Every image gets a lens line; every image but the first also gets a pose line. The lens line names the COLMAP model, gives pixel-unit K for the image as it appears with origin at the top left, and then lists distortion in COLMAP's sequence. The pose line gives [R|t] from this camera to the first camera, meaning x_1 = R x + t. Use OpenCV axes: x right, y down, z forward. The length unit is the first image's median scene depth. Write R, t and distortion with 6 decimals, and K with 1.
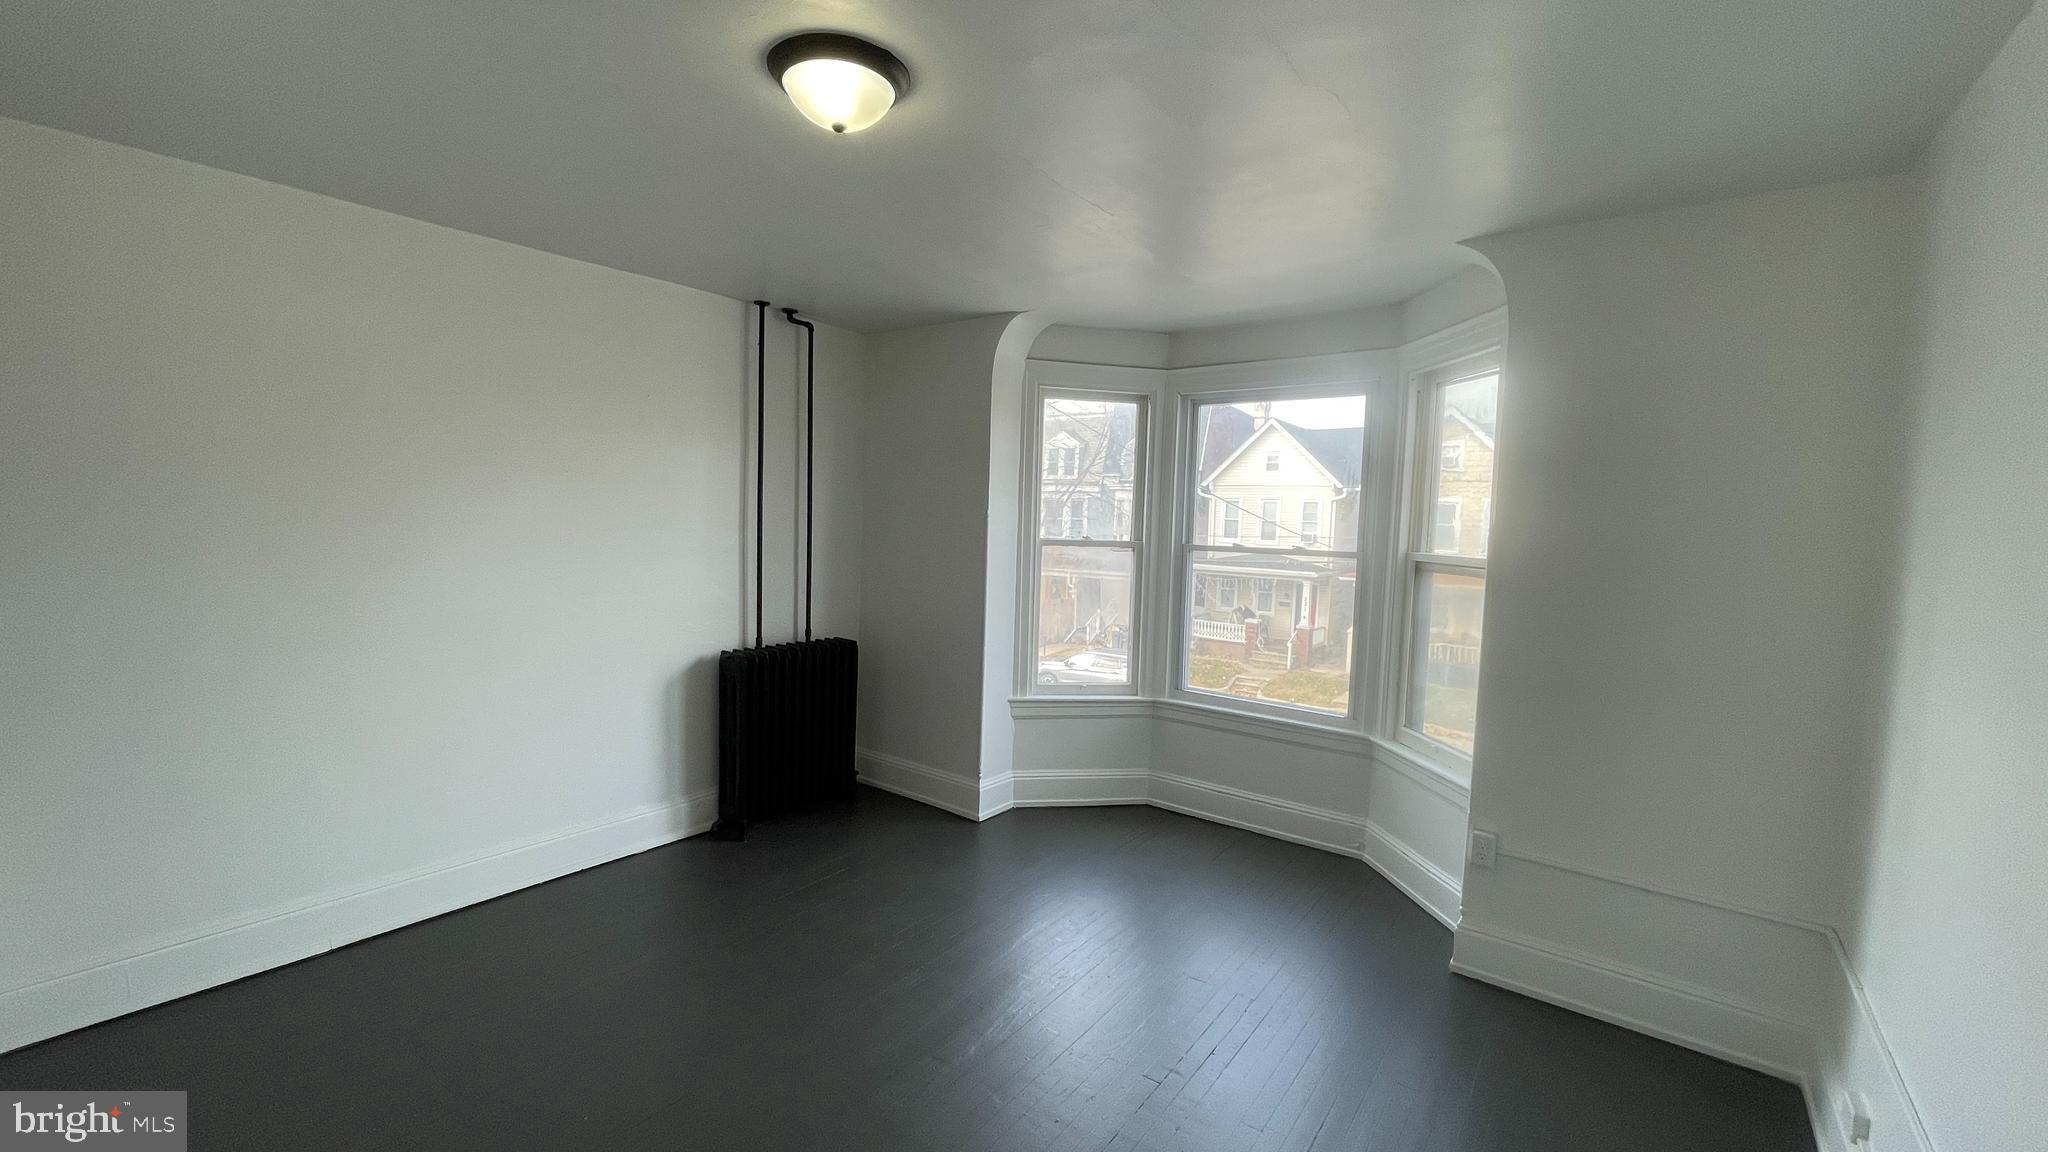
lens RADIAL K [[818.6, 0, 1012.2], [0, 818.6, 580.2], [0, 0, 1]] dist [-0.008050, -0.000338]
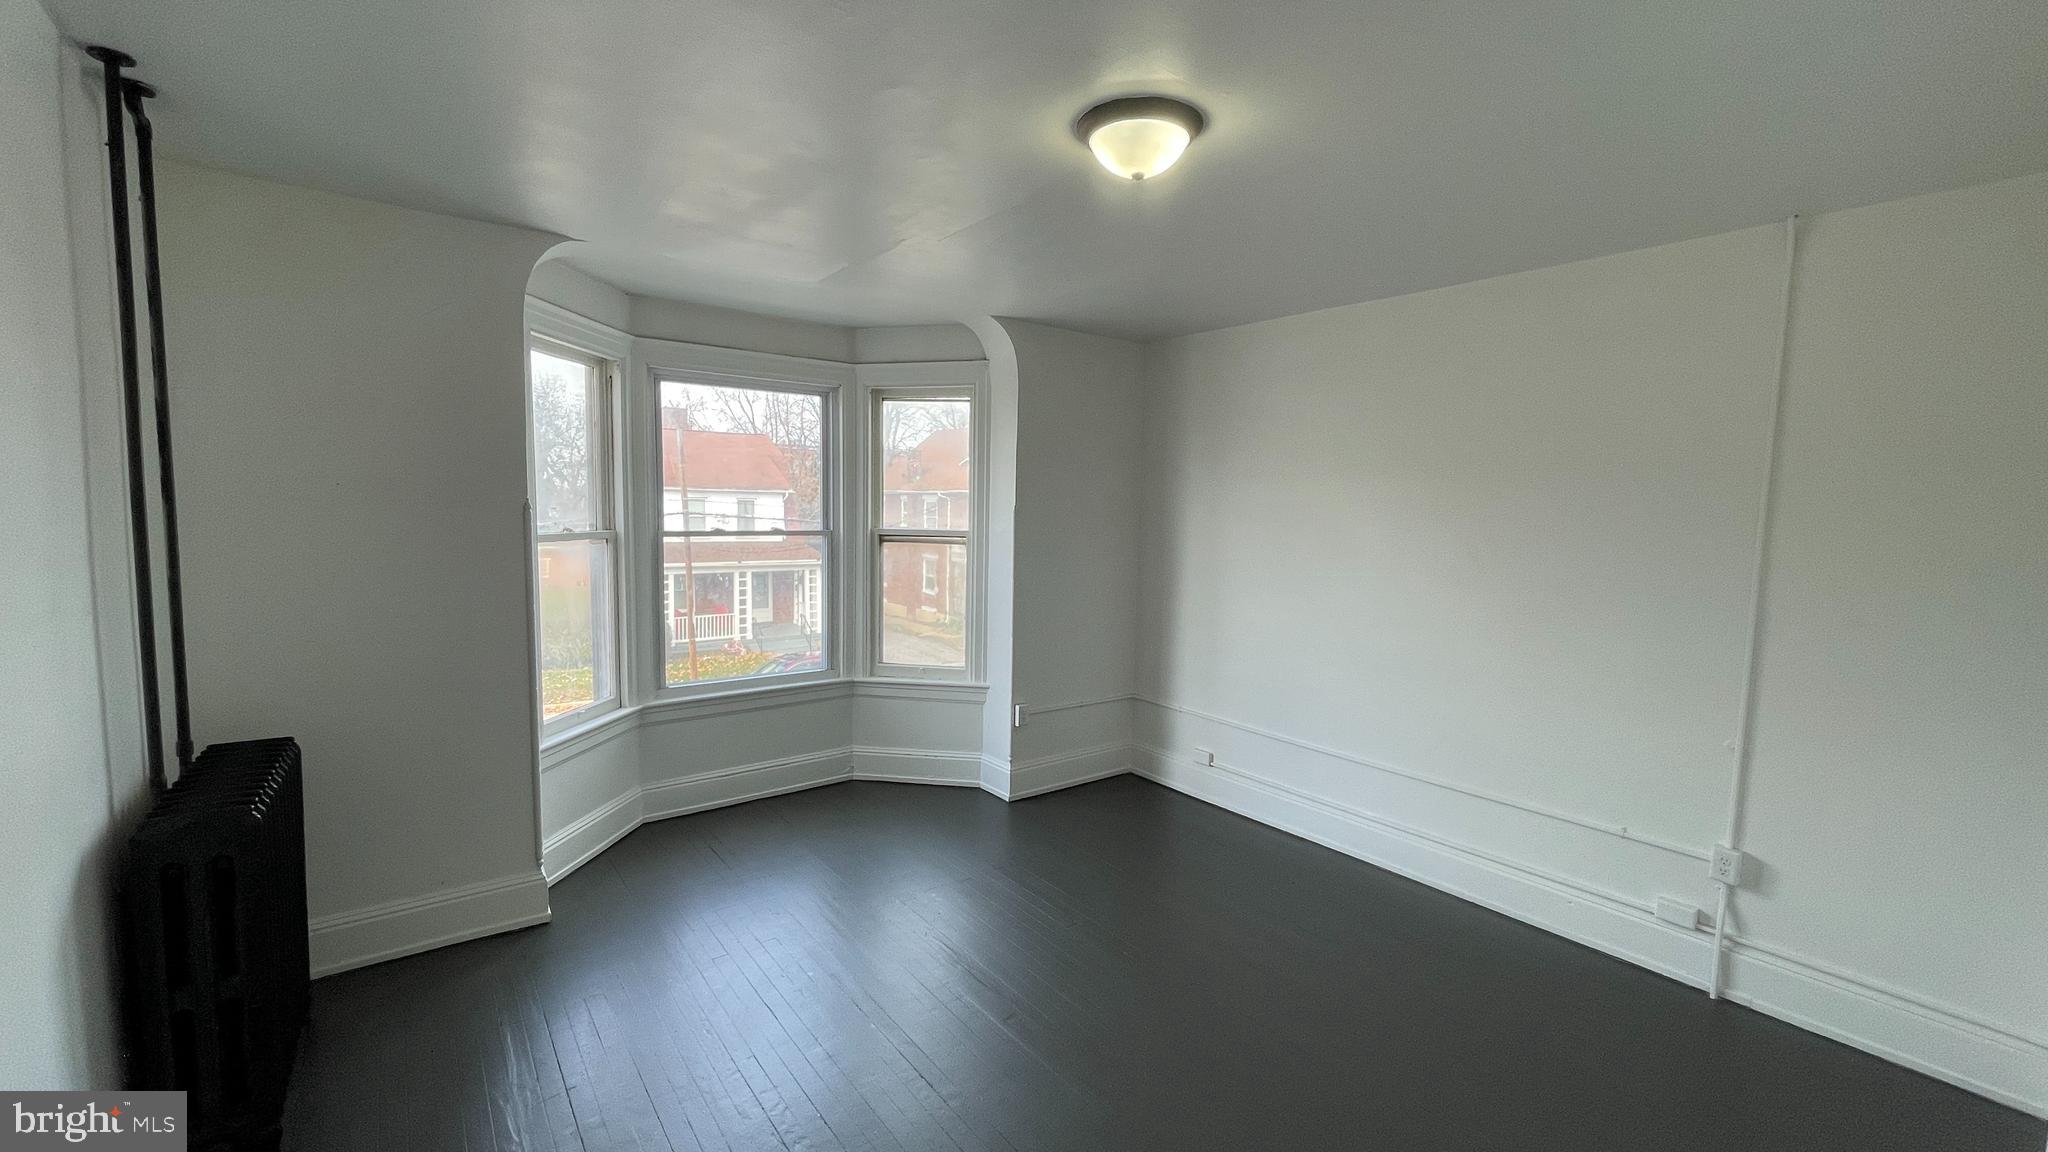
lens RADIAL K [[818.6, 0, 1022.7], [0, 818.6, 575.3], [0, 0, 1]] dist [-0.008050, -0.000338]
pose [[0.258314, -0.107025, 0.960114, -0.624478], [0.065761, 0.993487, 0.093053, -0.057519], [-0.963820, 0.039101, 0.263669, 0.396638]]
